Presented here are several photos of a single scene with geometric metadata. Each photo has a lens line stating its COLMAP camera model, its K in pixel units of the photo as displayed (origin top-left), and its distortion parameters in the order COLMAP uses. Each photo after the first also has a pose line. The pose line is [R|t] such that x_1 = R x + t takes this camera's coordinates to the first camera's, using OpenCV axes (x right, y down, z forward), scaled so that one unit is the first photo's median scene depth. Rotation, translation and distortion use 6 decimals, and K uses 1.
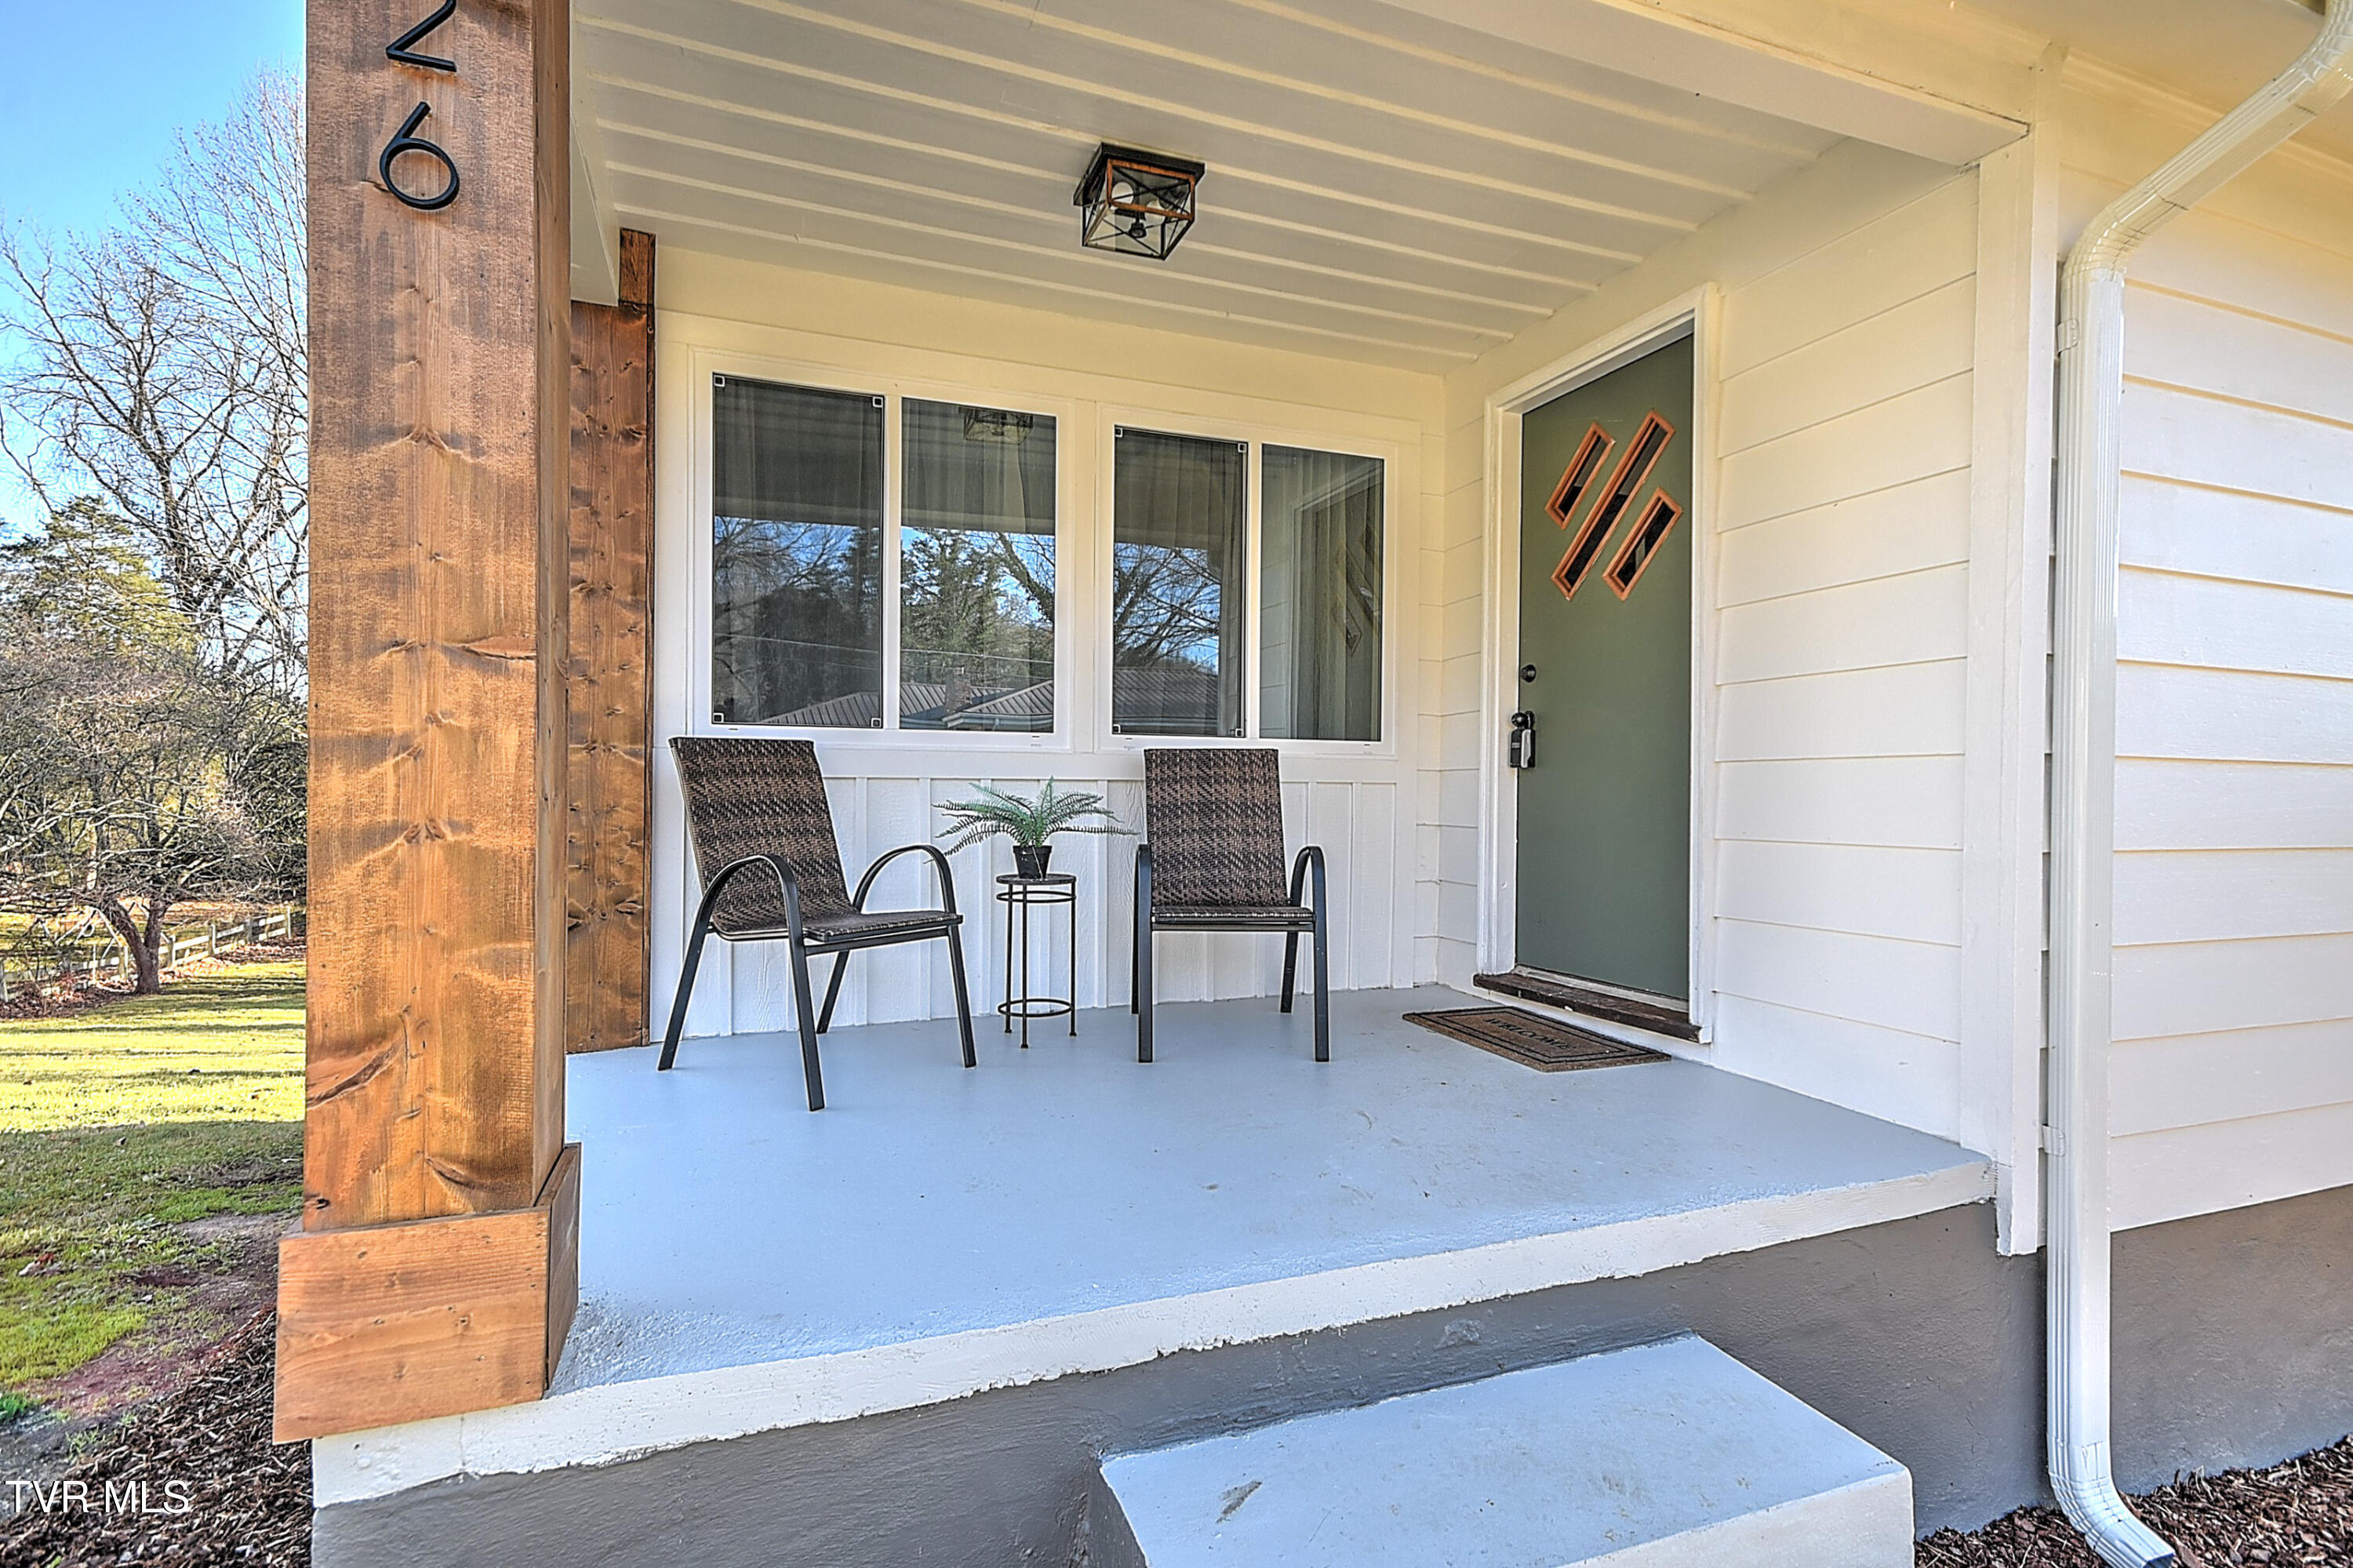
lens RADIAL K [[1127.0, 0, 1176.5], [0, 1127.0, 784.0], [0, 0, 1]] dist [0.023093, -0.000840]
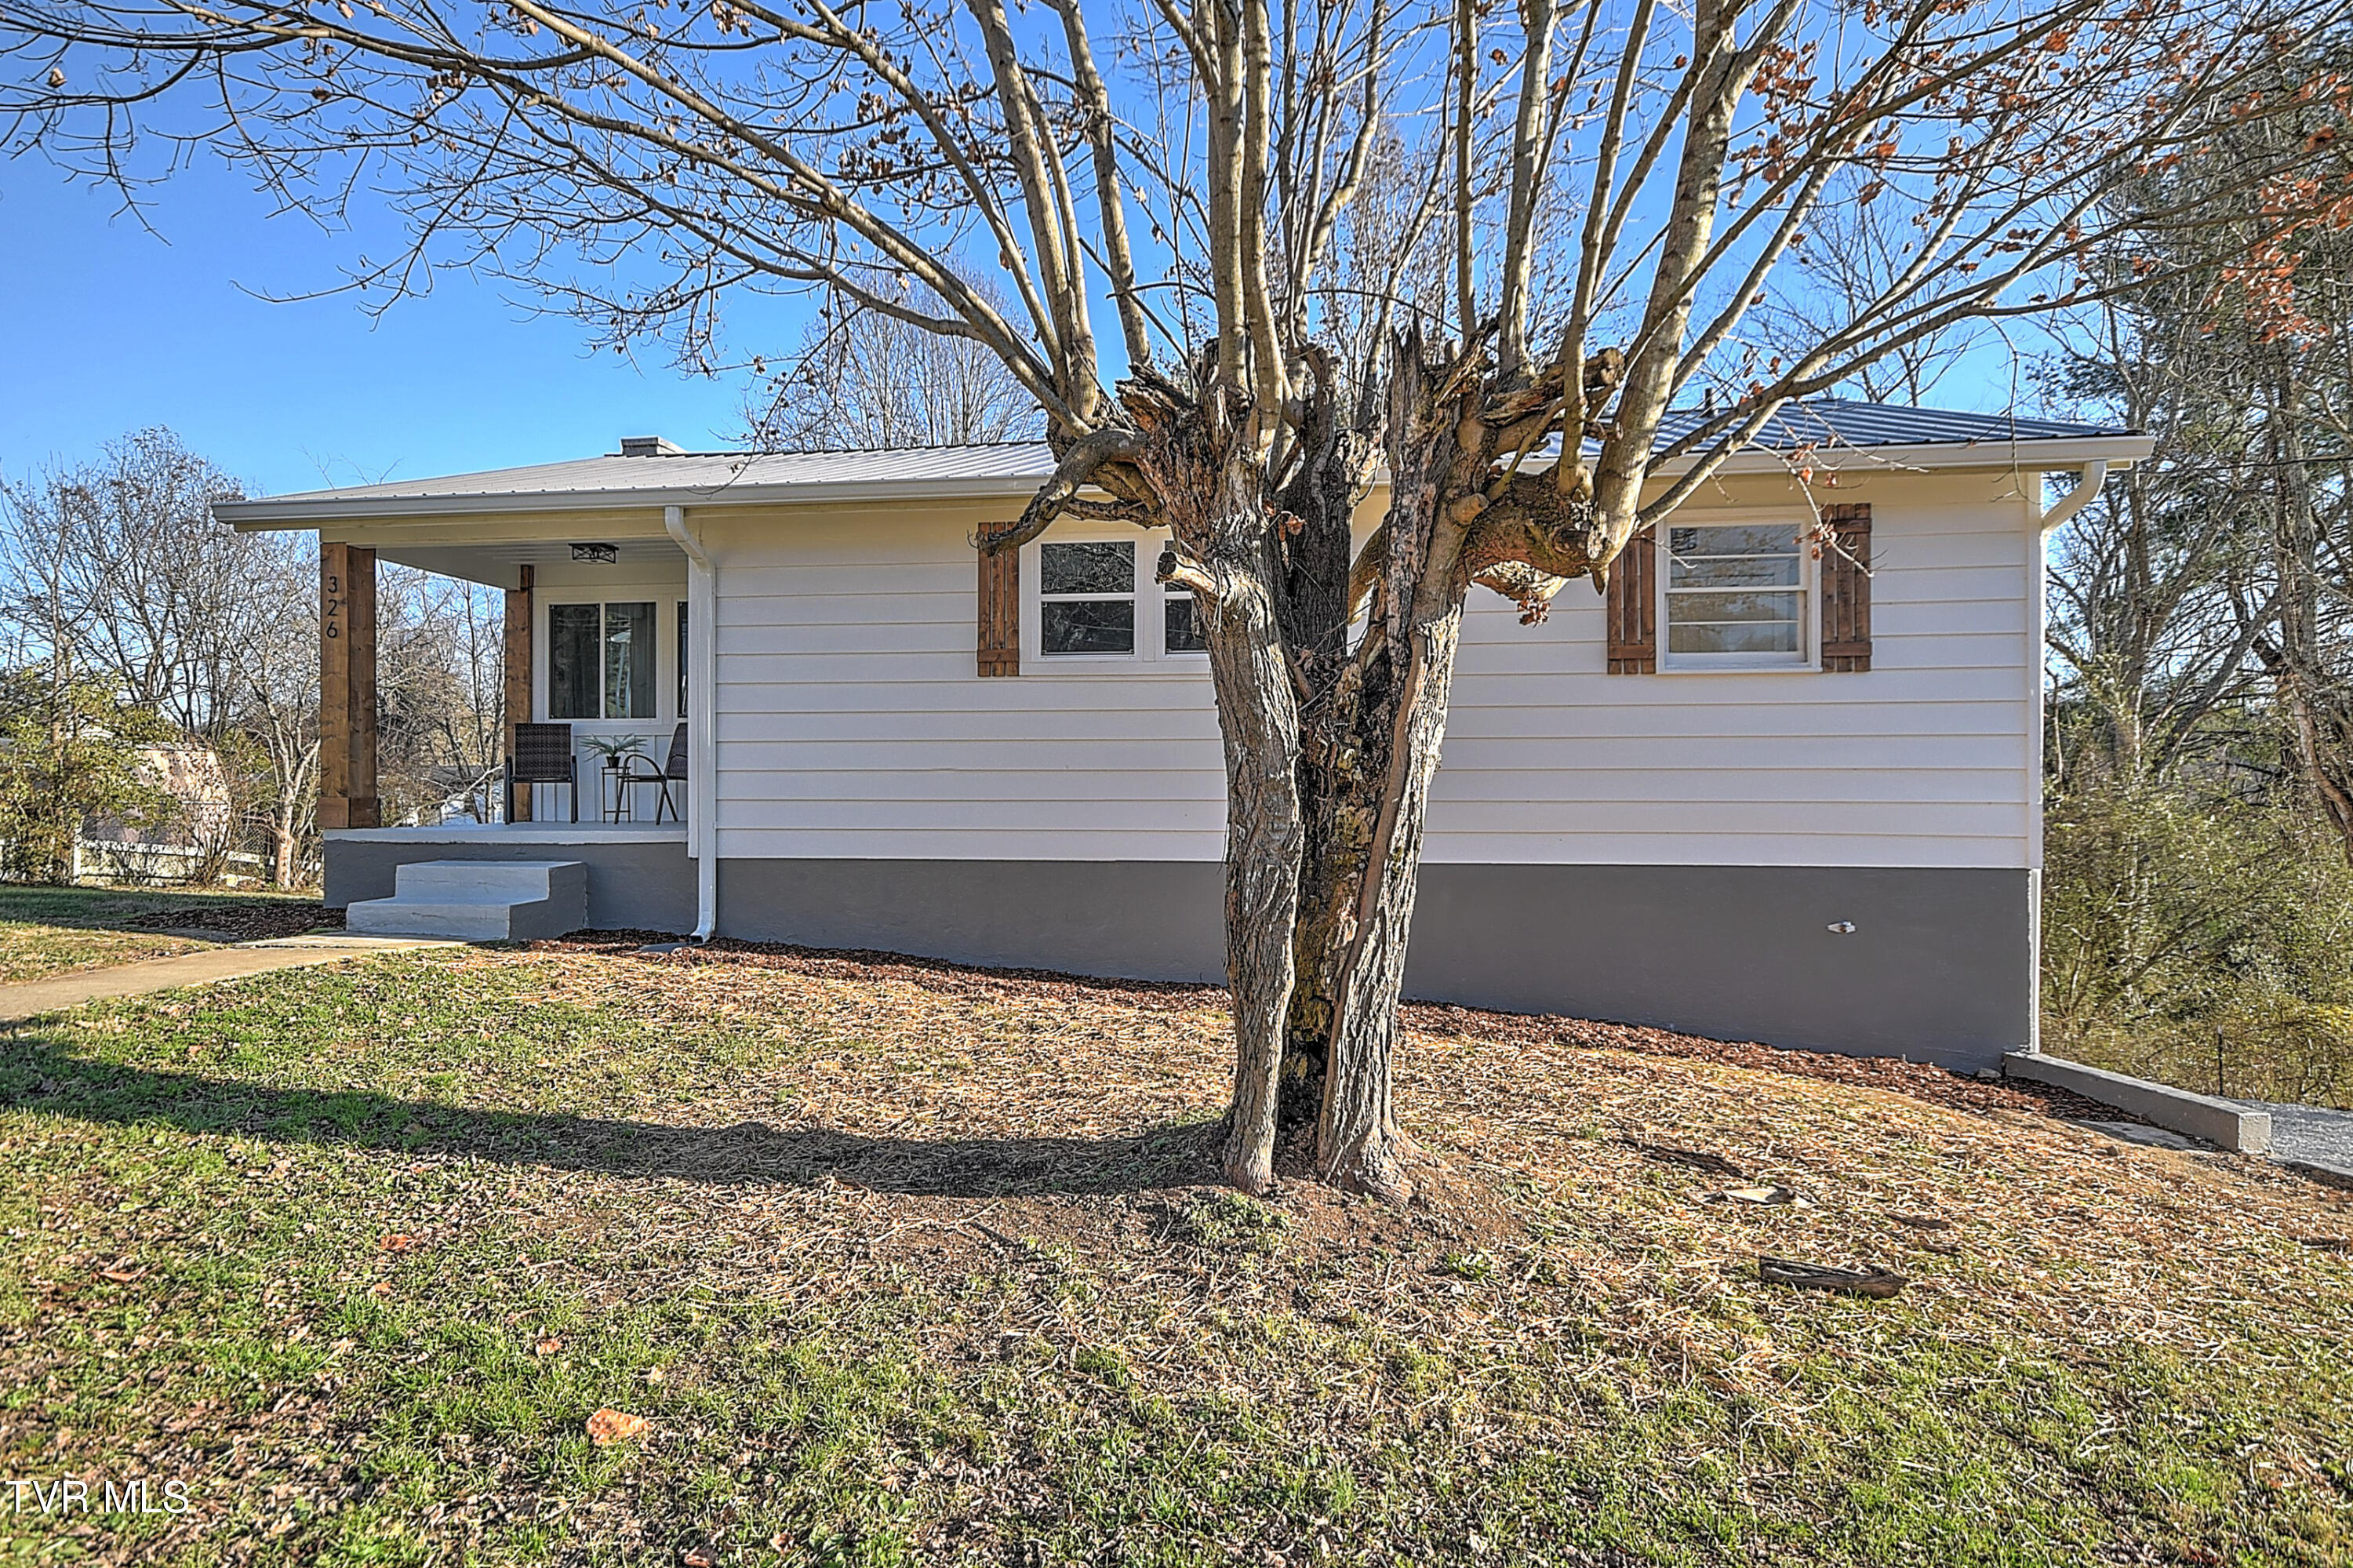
lens RADIAL K [[1258.6, 0, 1176.5], [0, 1258.6, 784.0], [0, 0, 1]] dist [0.025652, 0.001862]
pose [[0.866838, -0.012010, -0.498446, 2.559112], [0.009139, 0.999925, -0.008200, 0.153387], [0.498507, 0.002553, 0.866882, -1.037377]]
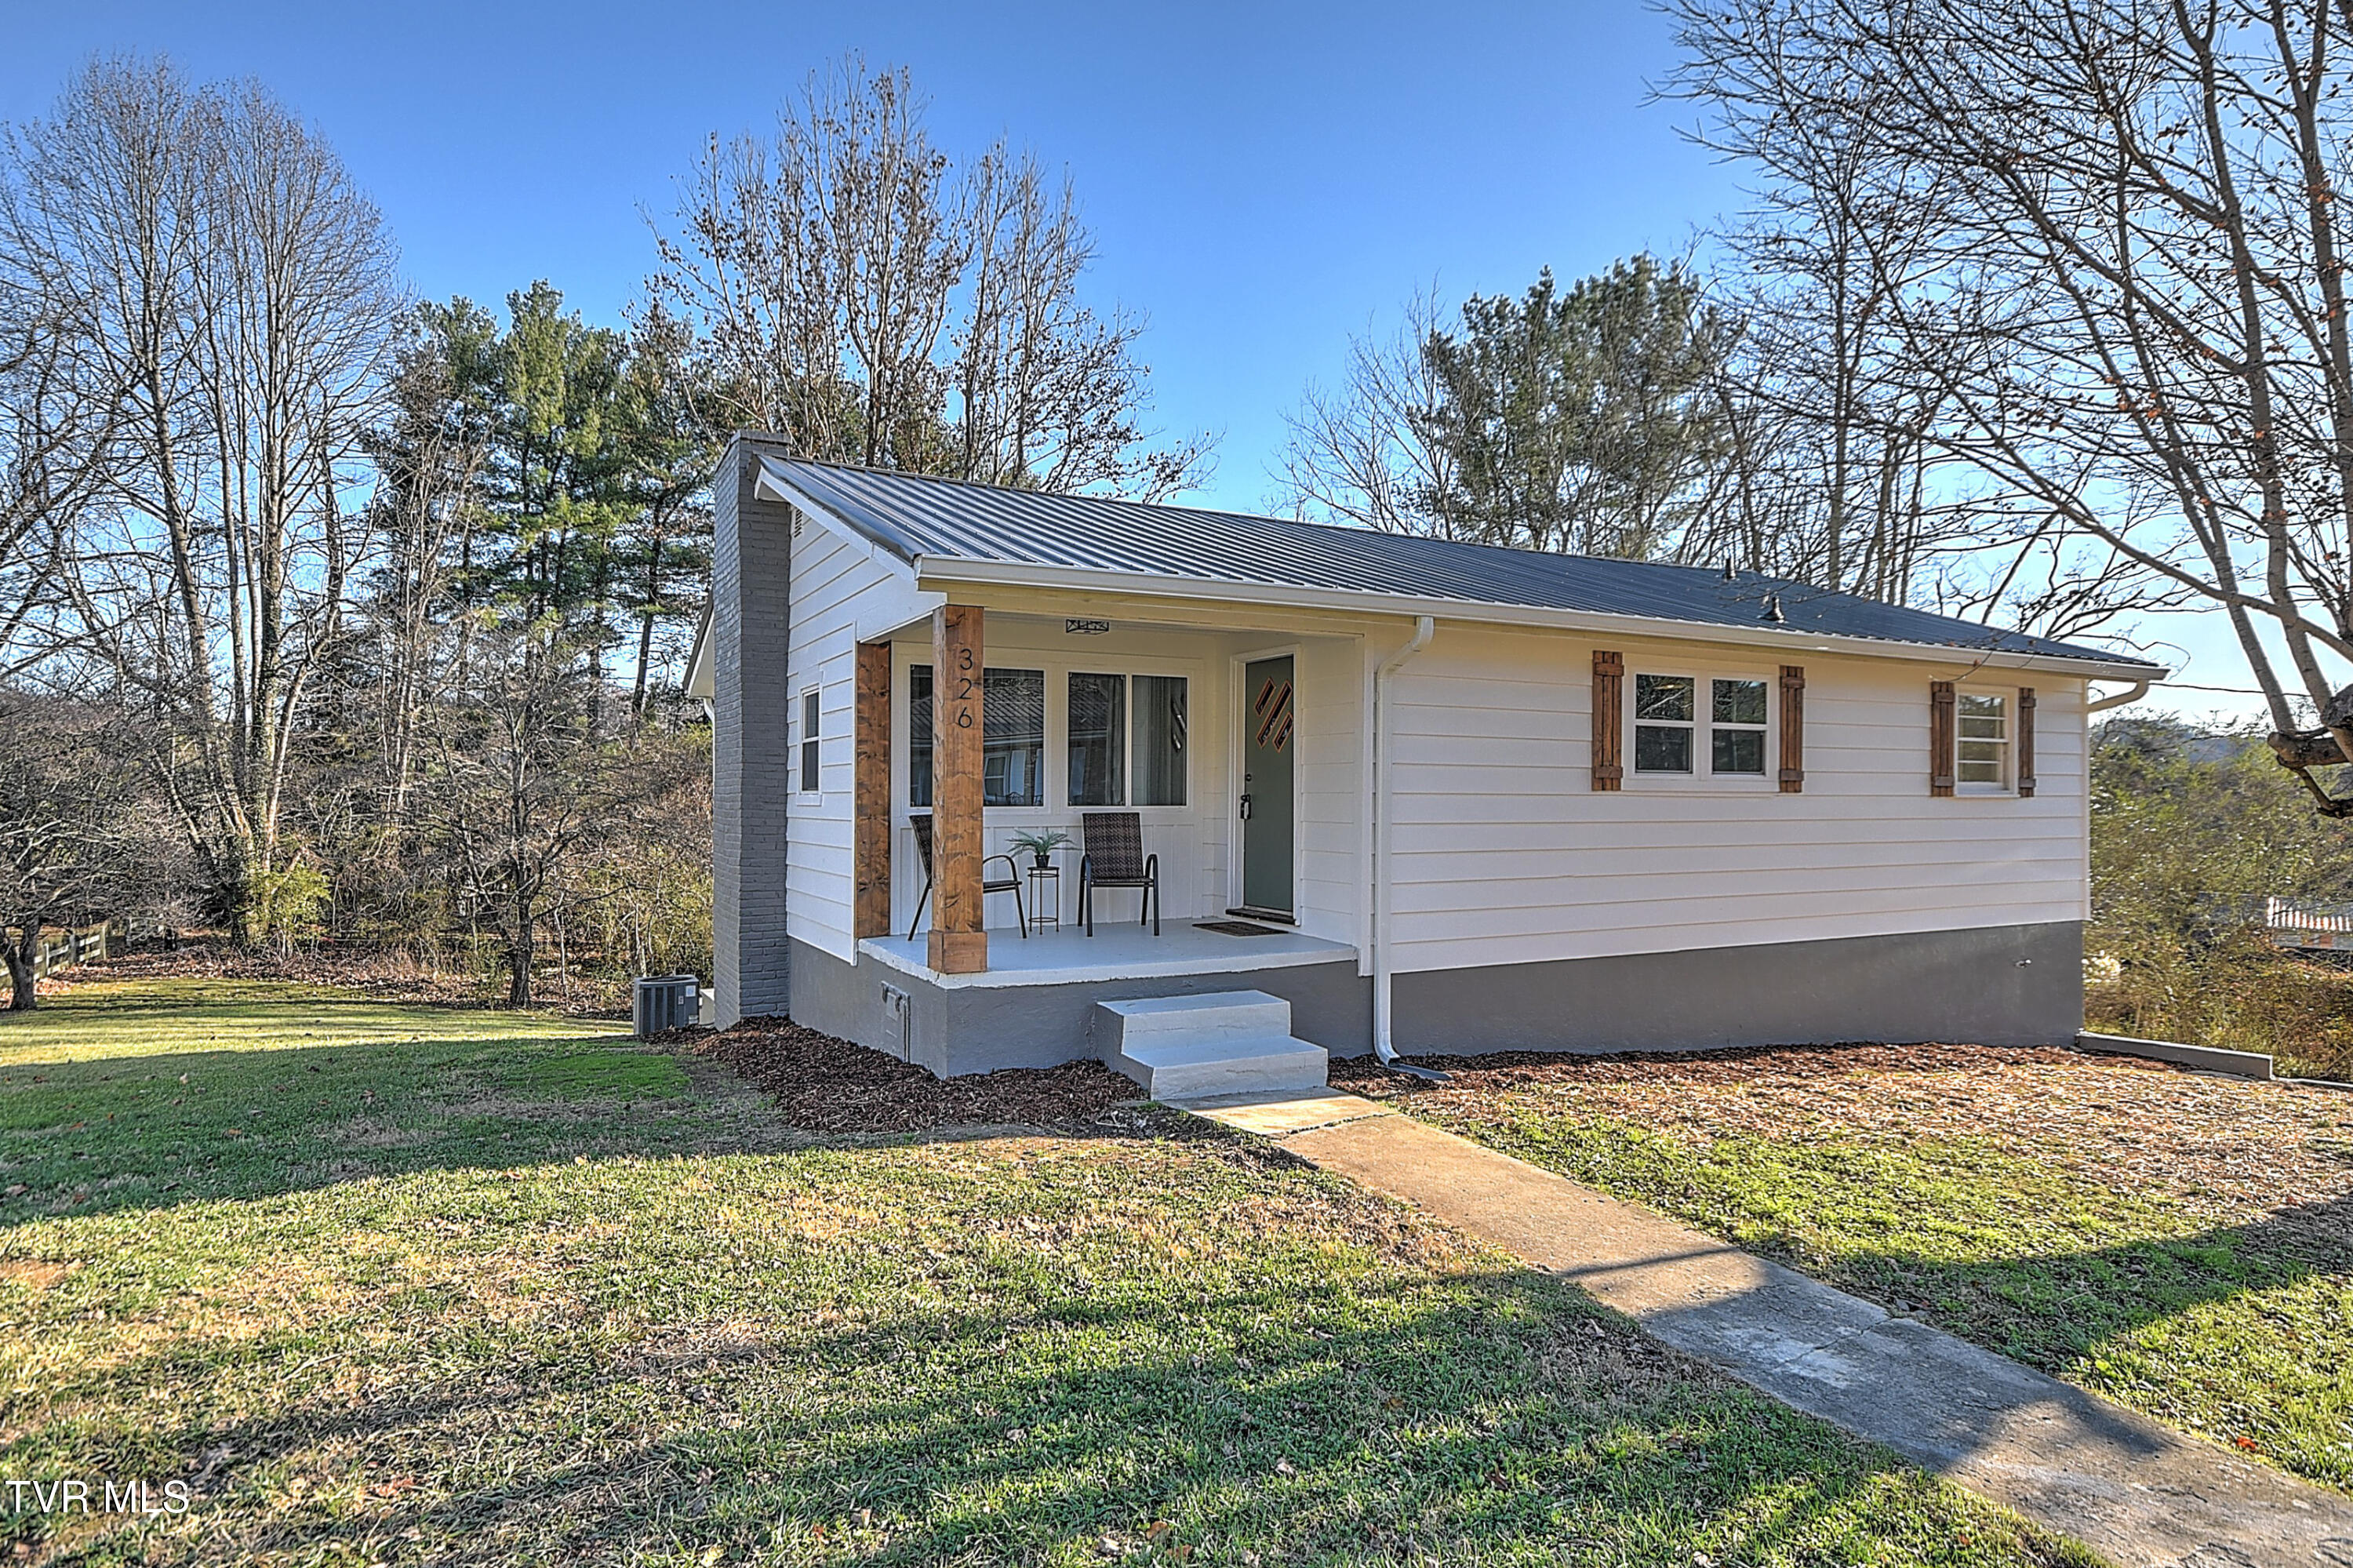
lens RADIAL K [[1258.6, 0, 1176.5], [0, 1258.6, 784.0], [0, 0, 1]] dist [0.025652, 0.001862]
pose [[0.993041, -0.004351, 0.117692, -0.145862], [0.004129, 0.999989, 0.002132, -0.098543], [-0.117700, -0.001631, 0.993048, -1.661352]]
